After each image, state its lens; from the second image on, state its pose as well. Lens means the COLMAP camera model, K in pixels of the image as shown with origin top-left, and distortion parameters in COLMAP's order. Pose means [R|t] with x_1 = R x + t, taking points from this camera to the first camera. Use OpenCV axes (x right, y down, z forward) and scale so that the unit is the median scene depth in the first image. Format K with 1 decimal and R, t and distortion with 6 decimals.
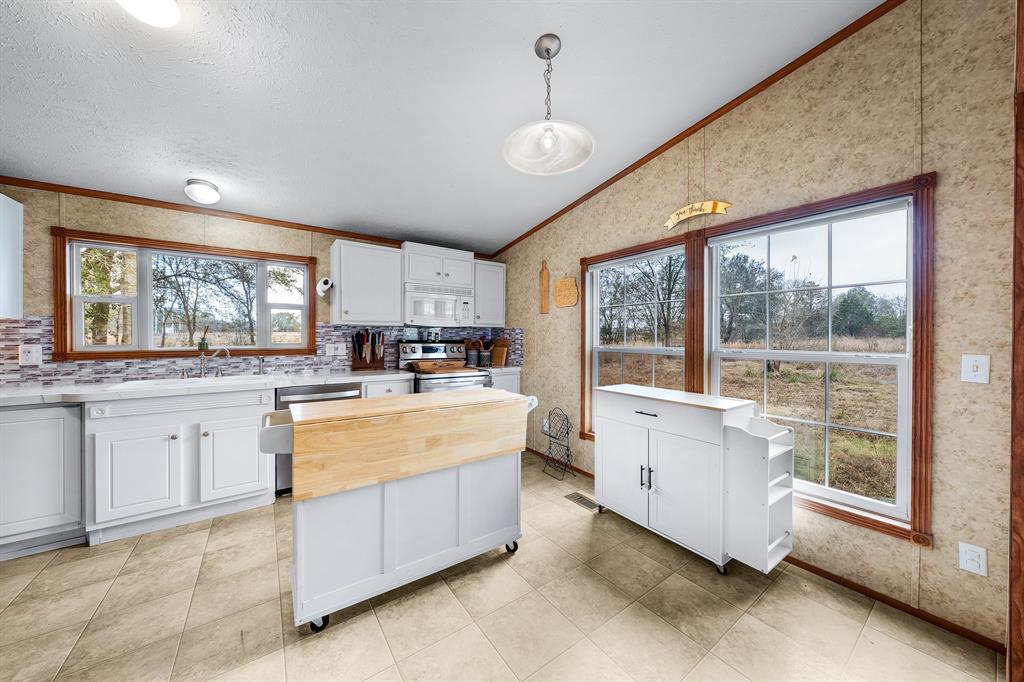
lens RADIAL K [[347.9, 0, 511.0], [0, 347.9, 342.5], [0, 0, 1]] dist [-0.000150, -0.000029]
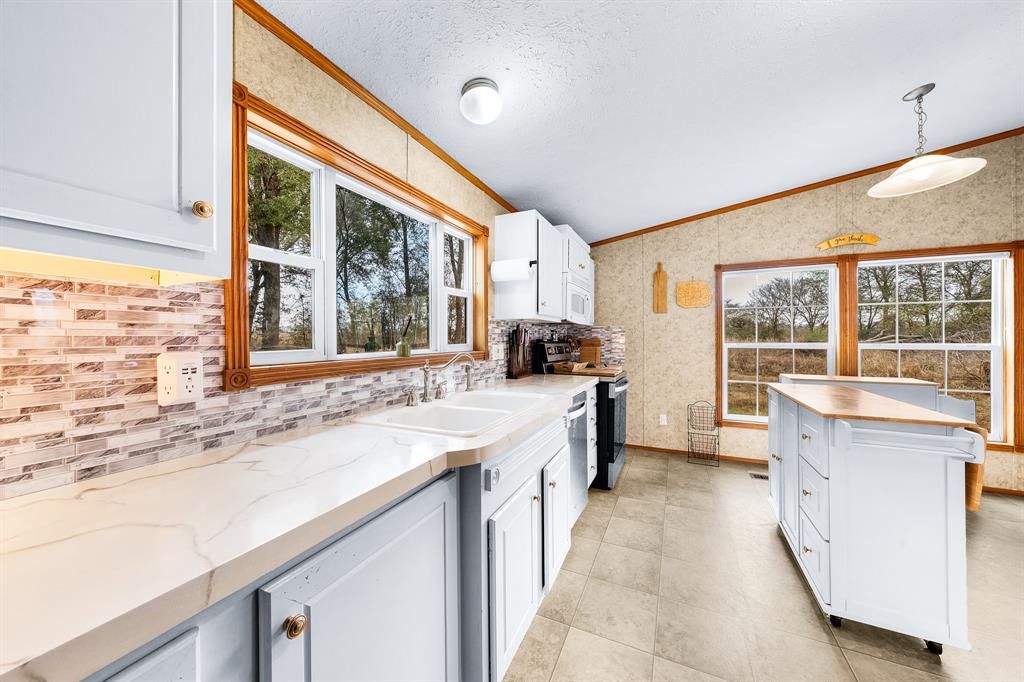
lens RADIAL K [[350.5, 0, 512.0], [0, 350.5, 341.0], [0, 0, 1]] dist [-0.000611, 0.000107]
pose [[0.873688, -0.008225, 0.486417, -1.212118], [0.011548, 0.999926, -0.003834, -0.001051], [-0.486349, 0.008967, 0.873719, 0.449217]]
